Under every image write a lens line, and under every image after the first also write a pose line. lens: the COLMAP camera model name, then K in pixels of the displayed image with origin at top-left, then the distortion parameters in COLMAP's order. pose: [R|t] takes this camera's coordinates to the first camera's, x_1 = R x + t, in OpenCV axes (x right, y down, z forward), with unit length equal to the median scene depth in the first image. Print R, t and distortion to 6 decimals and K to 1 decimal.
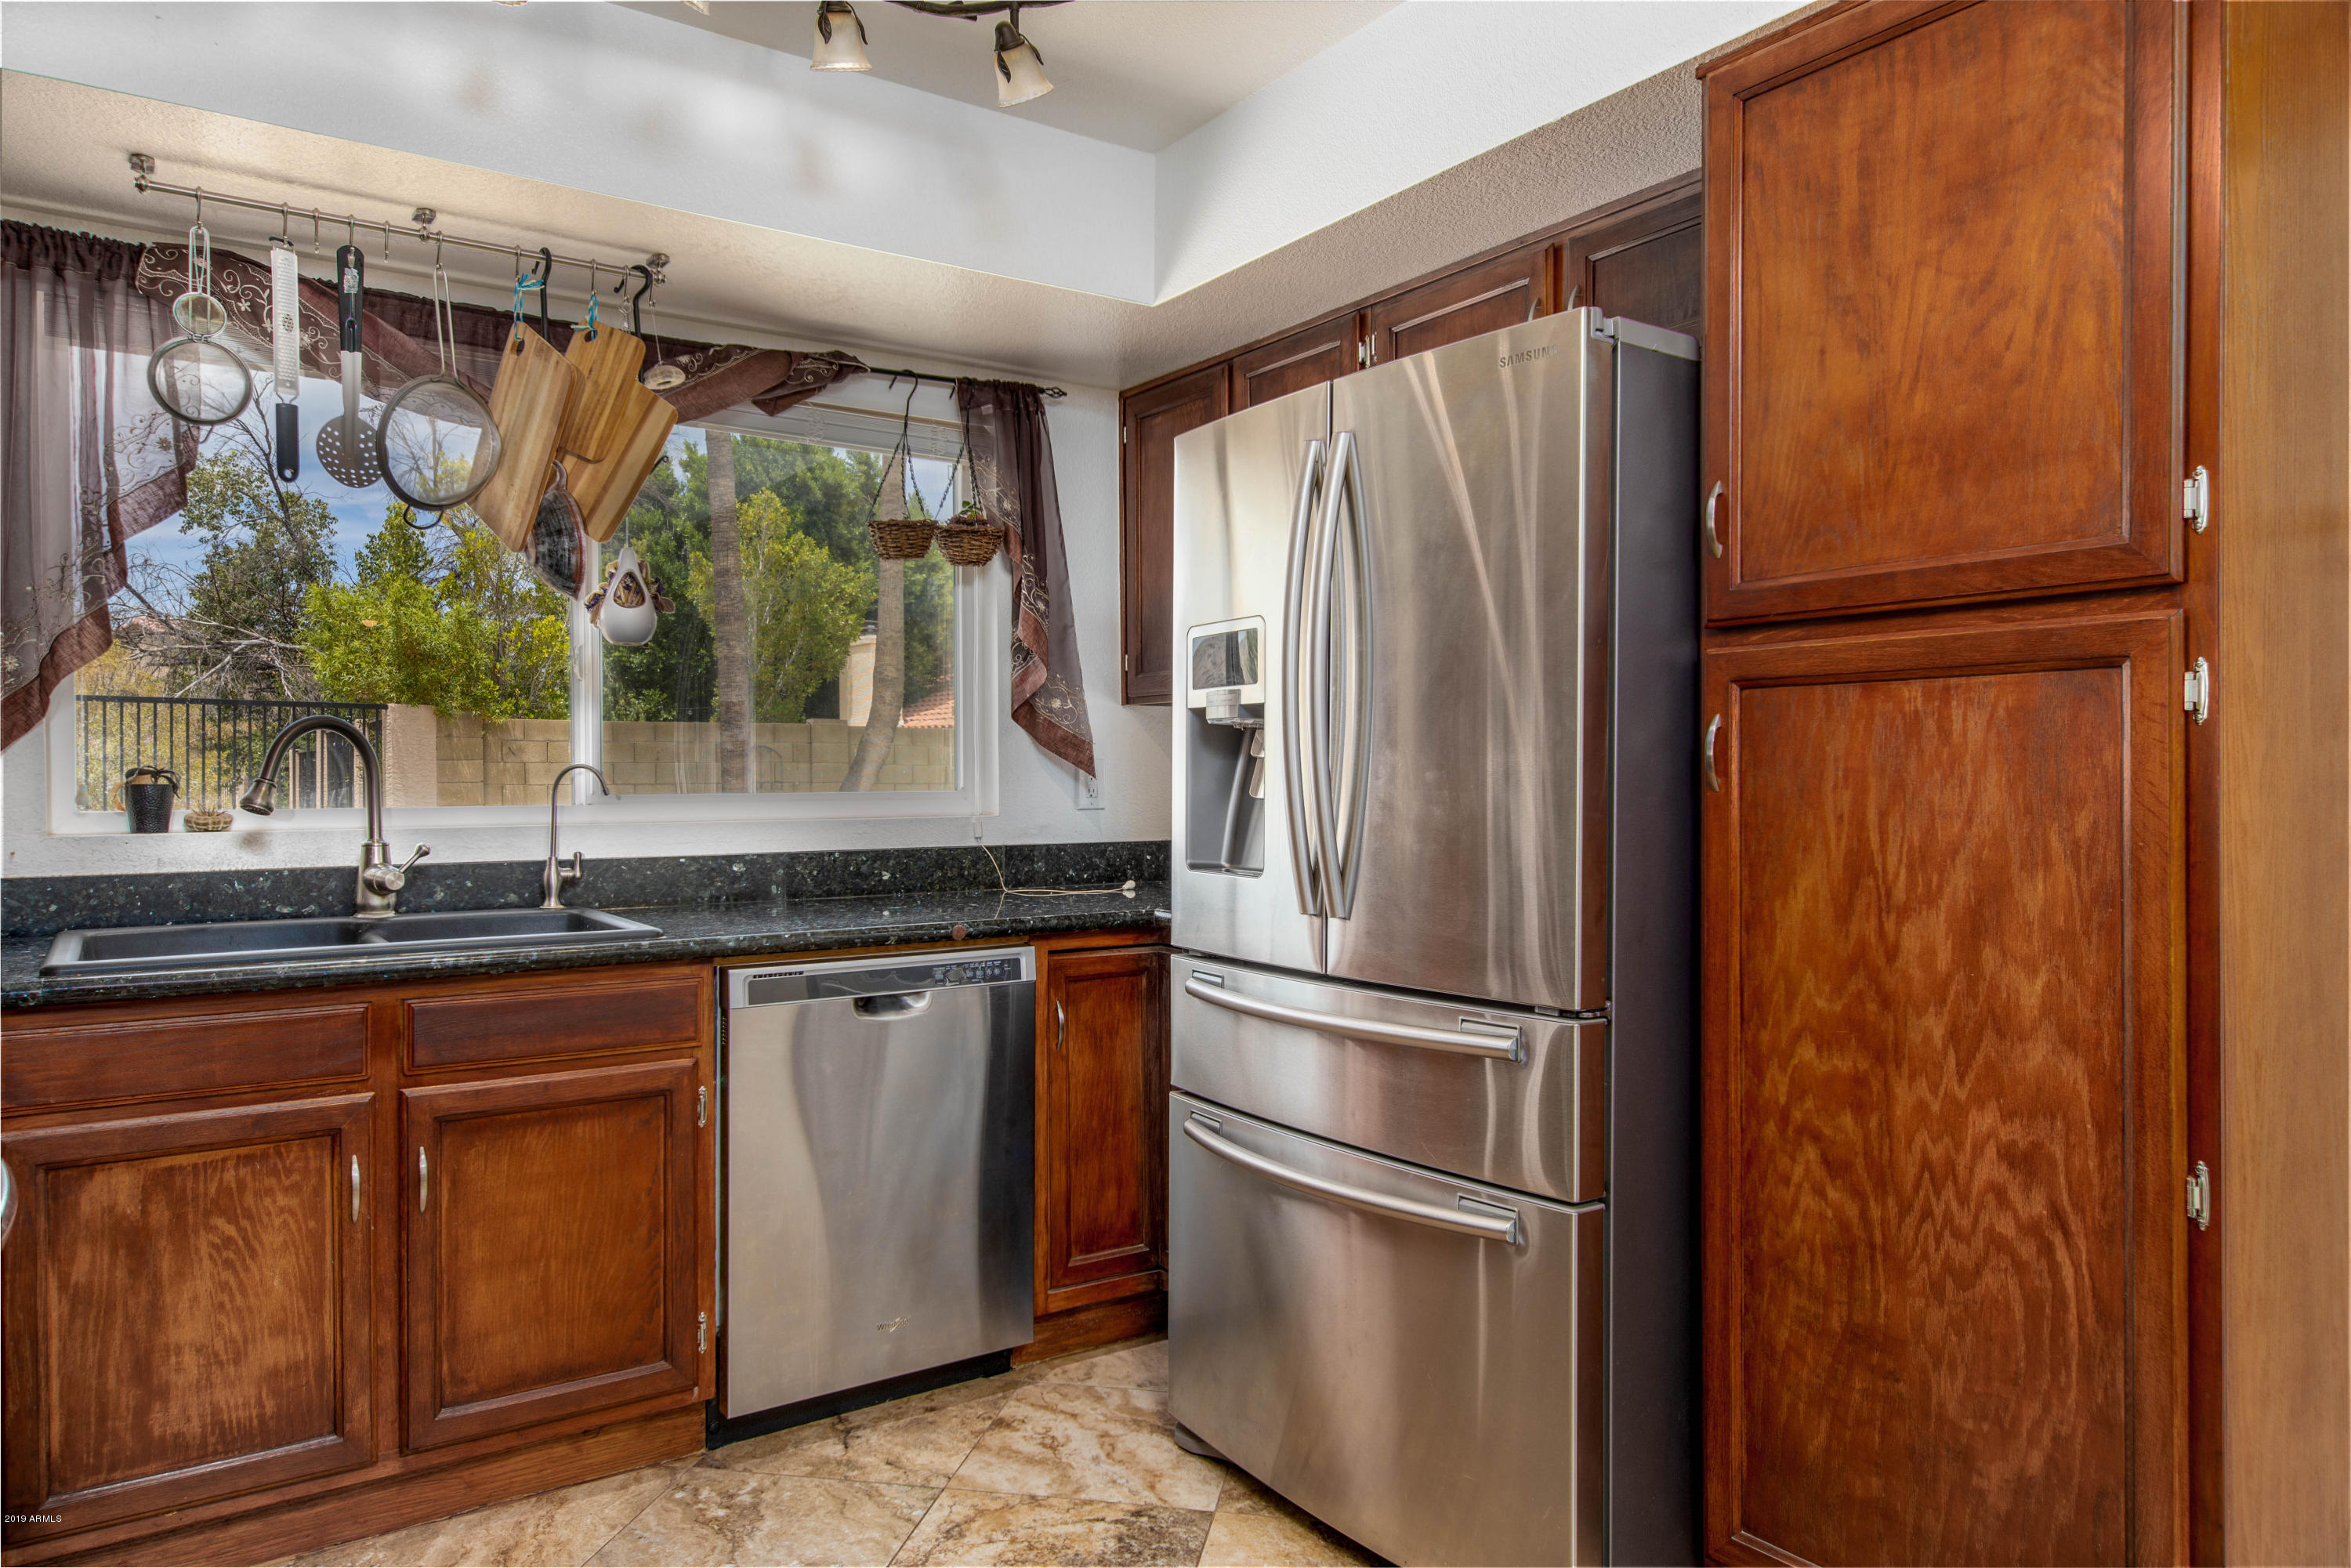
lens RADIAL K [[1521.3, 0, 1187.8], [0, 1521.3, 779.6], [0, 0, 1]] dist [0.004743, 0.000657]
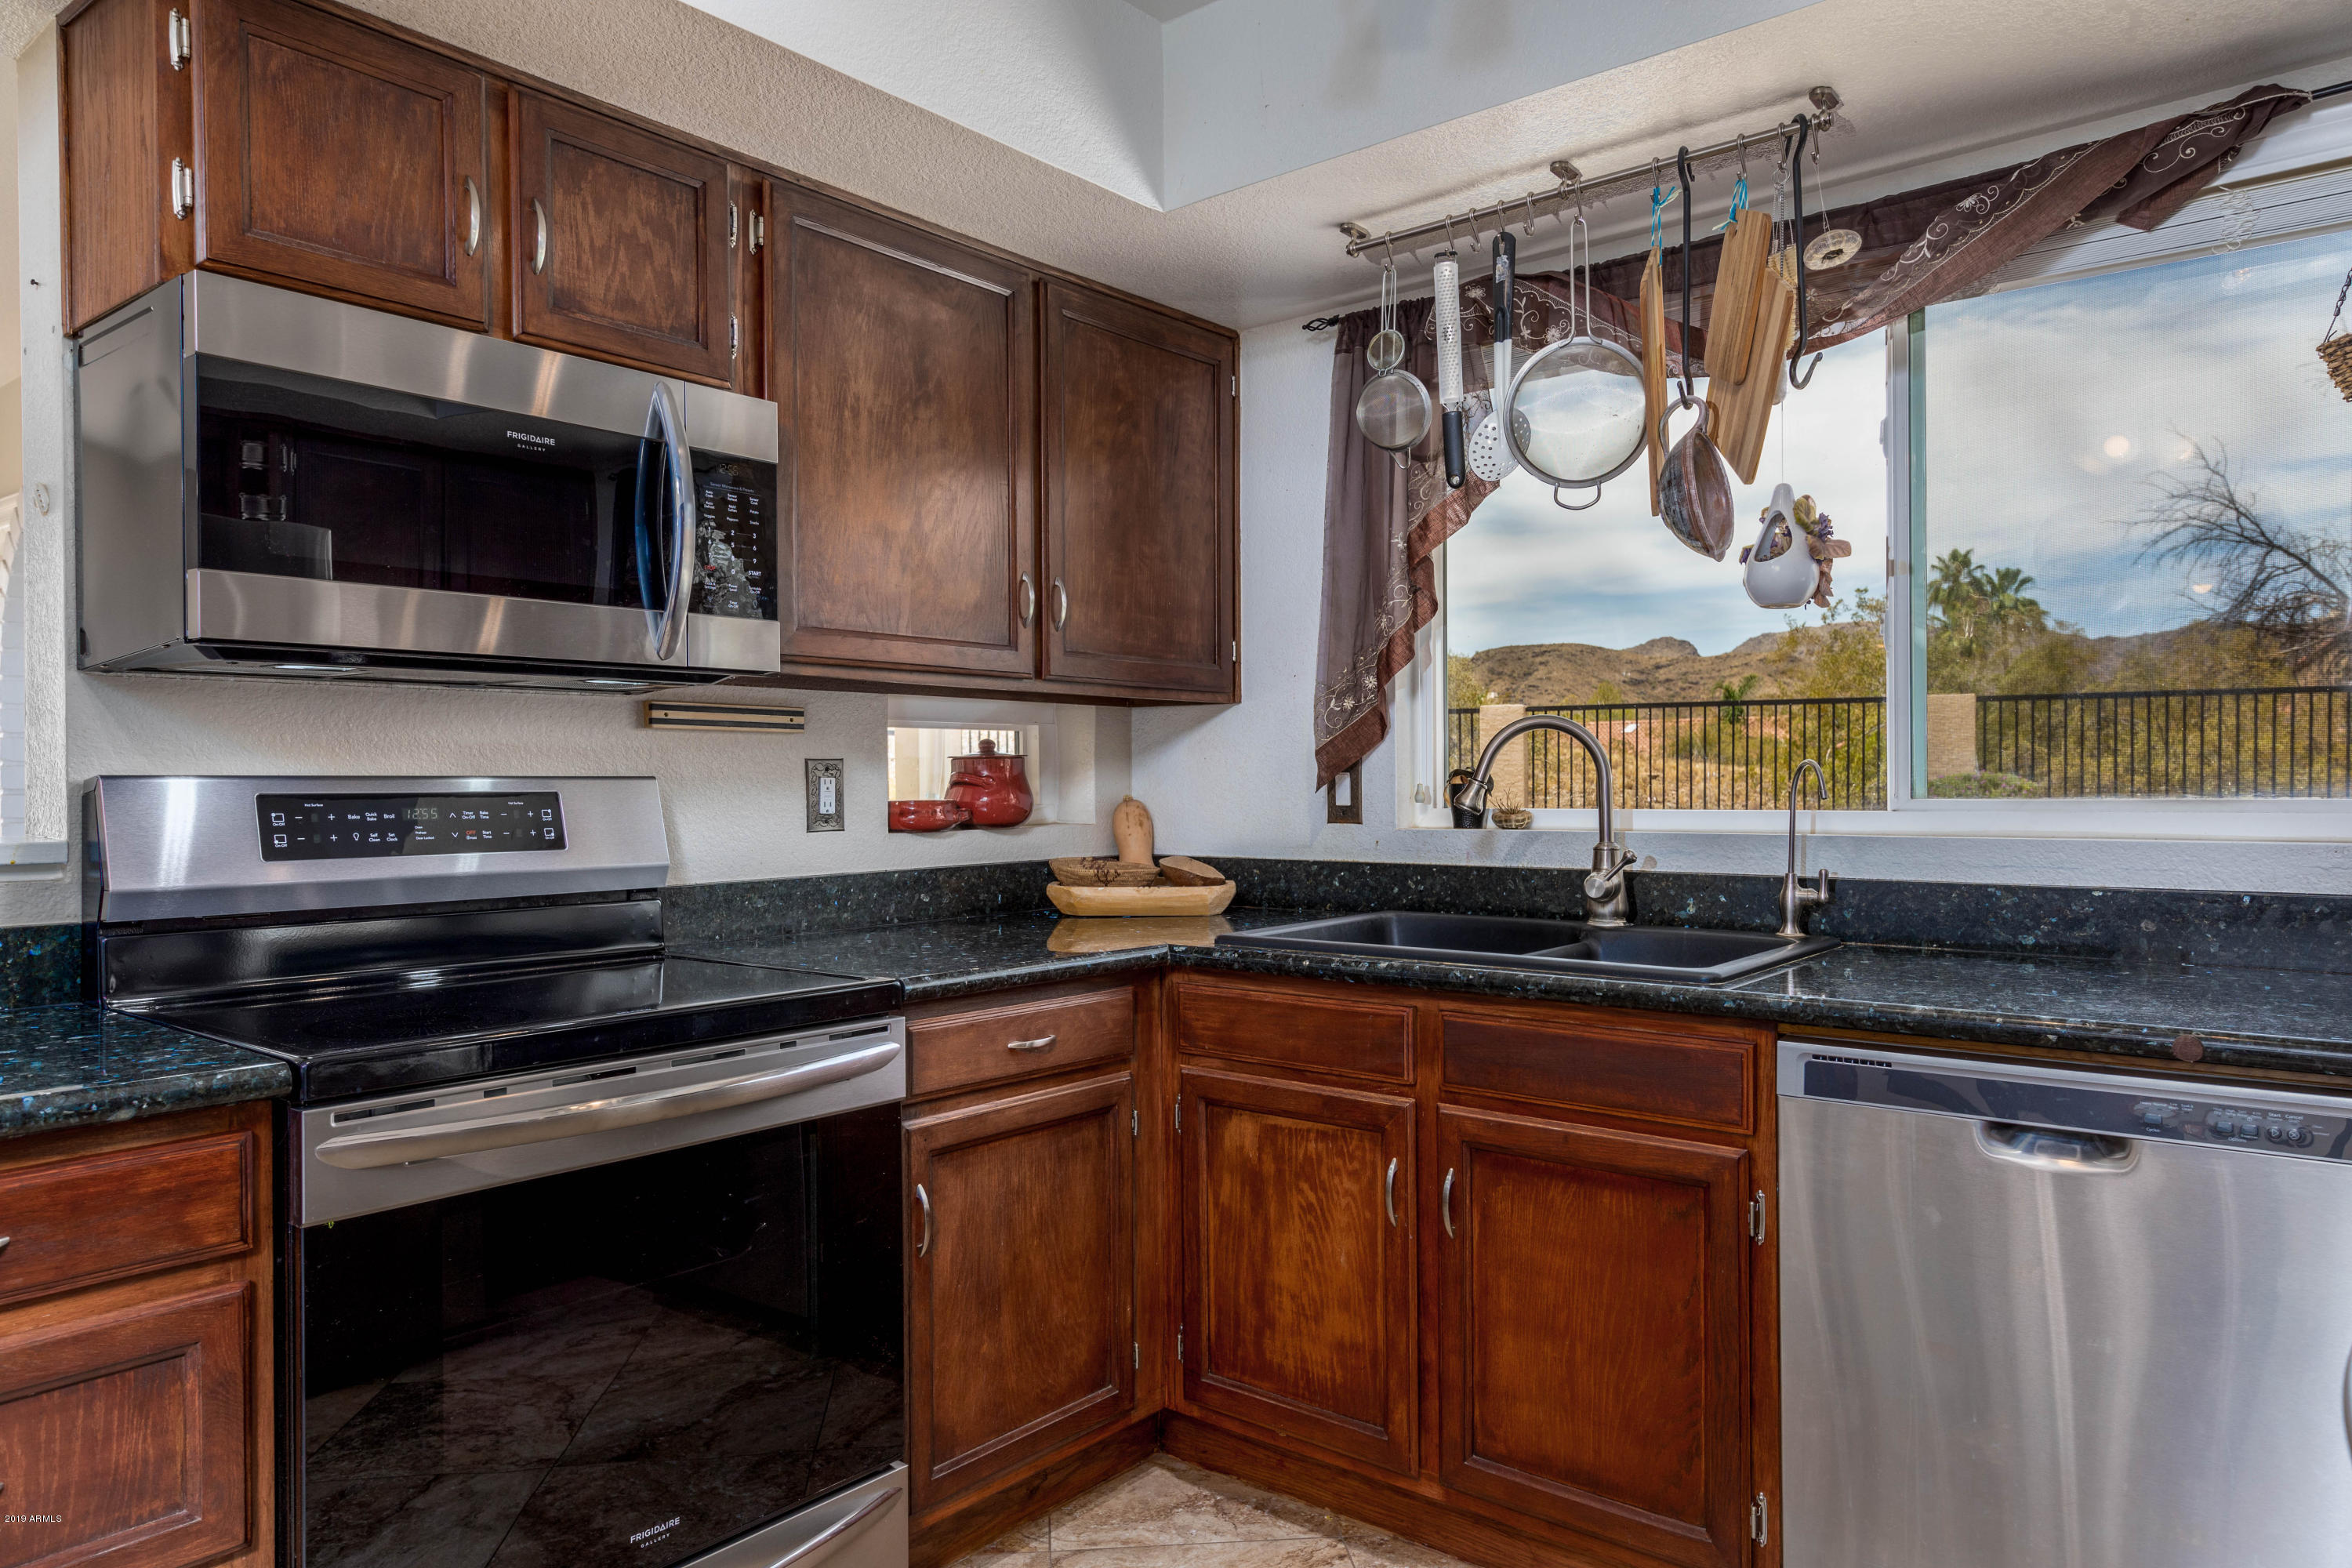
lens RADIAL K [[1522.0, 0, 1176.5], [0, 1522.0, 782.7], [0, 0, 1]] dist [0.004743, 0.000657]
pose [[0.262735, 0.002816, -0.964864, 0.349700], [0.001808, 0.999993, 0.003411, -0.002120], [0.964866, -0.002641, 0.262727, 0.562343]]
